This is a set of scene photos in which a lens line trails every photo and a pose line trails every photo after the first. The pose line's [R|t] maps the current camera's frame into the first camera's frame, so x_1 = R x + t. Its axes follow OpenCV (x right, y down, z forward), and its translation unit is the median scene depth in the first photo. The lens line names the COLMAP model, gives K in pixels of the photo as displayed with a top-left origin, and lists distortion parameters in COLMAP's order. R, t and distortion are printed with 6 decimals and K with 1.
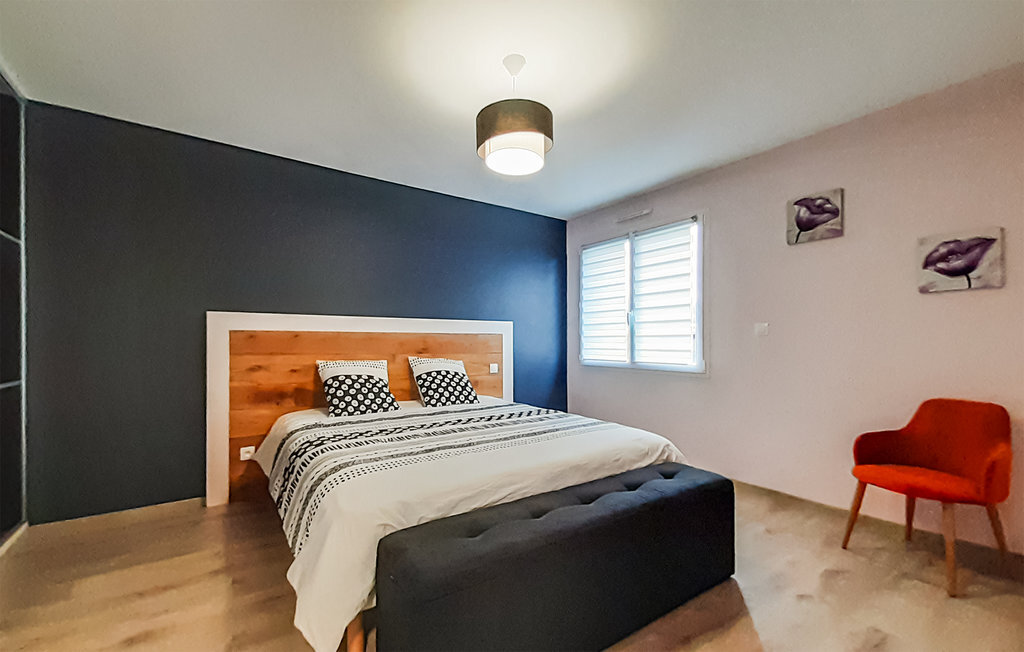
lens RADIAL K [[426.0, 0, 486.8], [0, 426.0, 339.8], [0, 0, 1]] dist [0.000401, 0.000142]
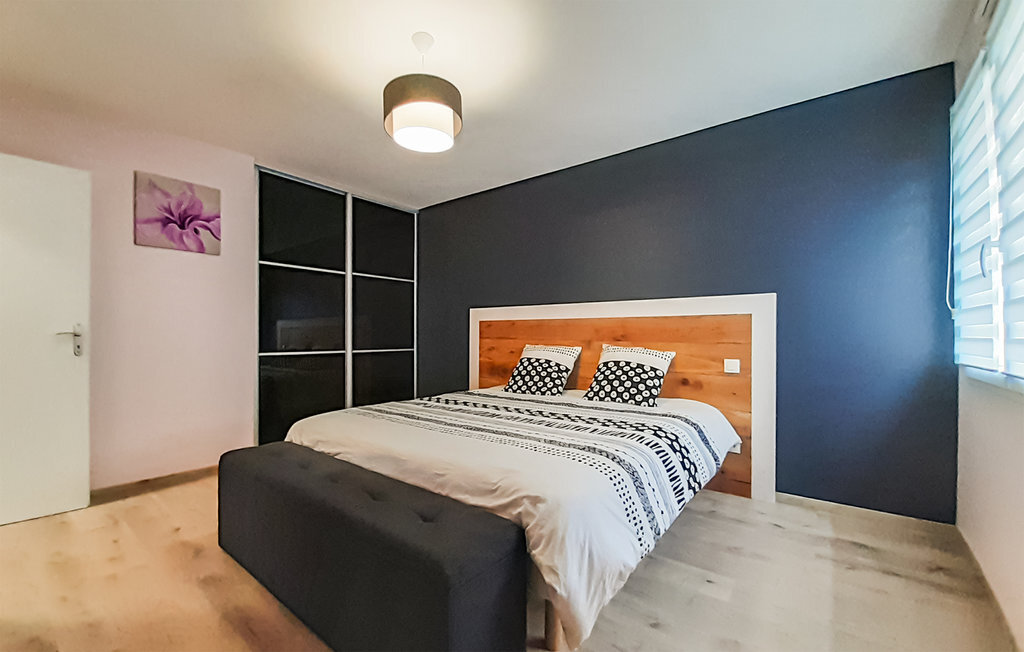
lens RADIAL K [[426.0, 0, 486.8], [0, 426.0, 339.8], [0, 0, 1]] dist [0.000401, 0.000142]
pose [[0.280531, 0.015658, -0.959717, 0.743647], [0.009243, 0.999777, 0.019014, 0.012714], [0.959800, -0.014204, 0.280324, 0.596752]]
